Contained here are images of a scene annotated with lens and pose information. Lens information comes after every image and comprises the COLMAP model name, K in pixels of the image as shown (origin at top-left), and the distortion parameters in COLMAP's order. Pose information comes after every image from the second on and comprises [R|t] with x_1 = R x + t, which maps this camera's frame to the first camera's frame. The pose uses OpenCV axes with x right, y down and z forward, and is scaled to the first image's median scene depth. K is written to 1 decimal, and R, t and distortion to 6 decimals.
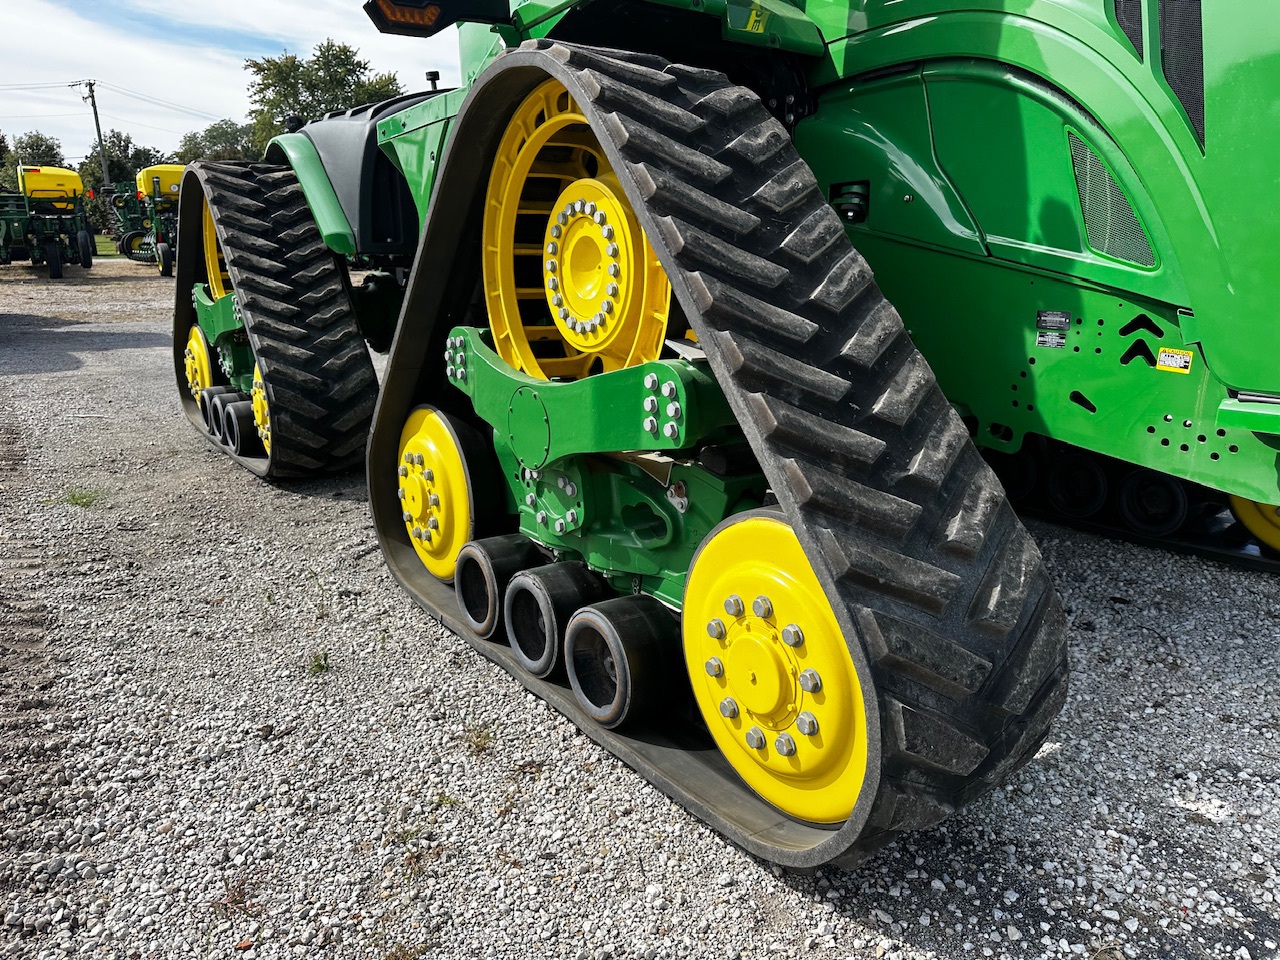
lens RADIAL K [[910.0, 0, 642.3], [0, 910.0, 472.9], [0, 0, 1]] dist [0.089161, -0.133205]
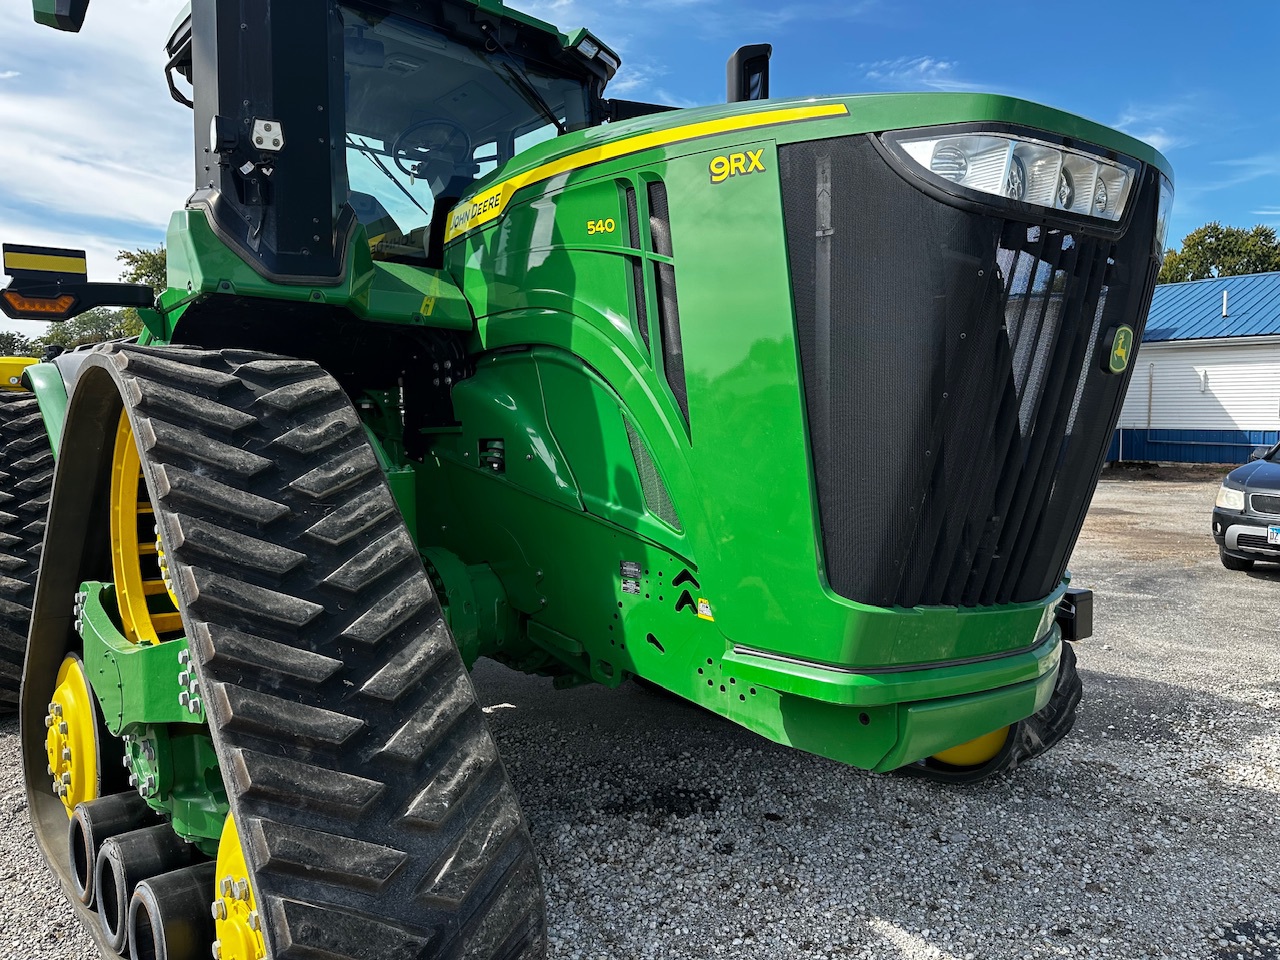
lens RADIAL K [[906.7, 0, 639.3], [0, 906.7, 463.9], [0, 0, 1]] dist [0.095626, -0.154415]
pose [[0.991400, -0.009617, 0.130510, 0.345039], [0.035682, 0.979373, -0.198886, -0.078292], [-0.125906, 0.201832, 0.971294, -0.123788]]
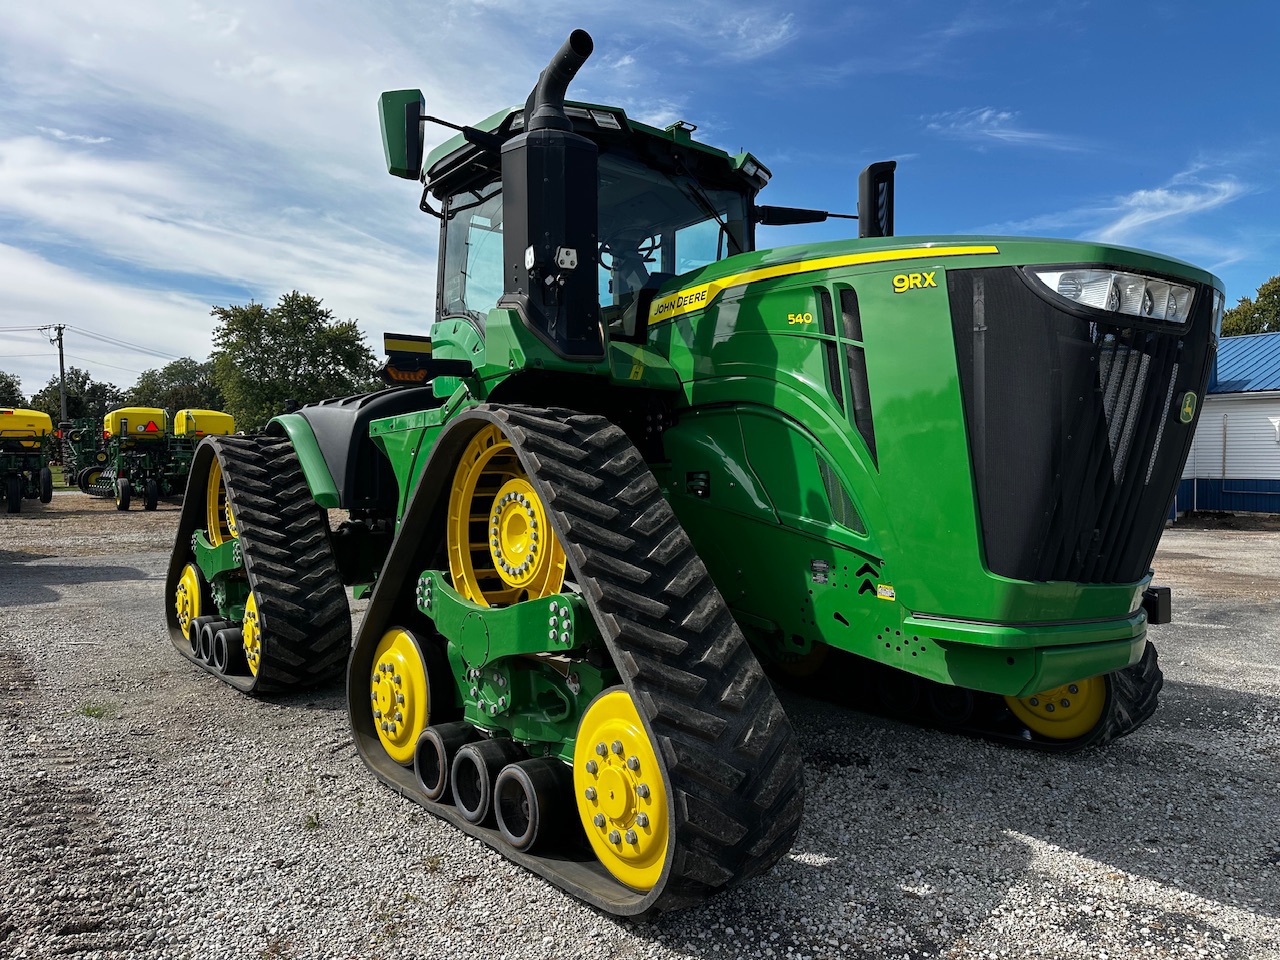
lens RADIAL K [[893.9, 0, 646.7], [0, 893.9, 471.0], [0, 0, 1]] dist [0.082651, -0.118332]
pose [[0.997665, 0.001213, 0.068288, 0.057292], [0.015567, 0.969487, -0.244650, 0.048813], [-0.066501, 0.245142, 0.967204, -0.529226]]
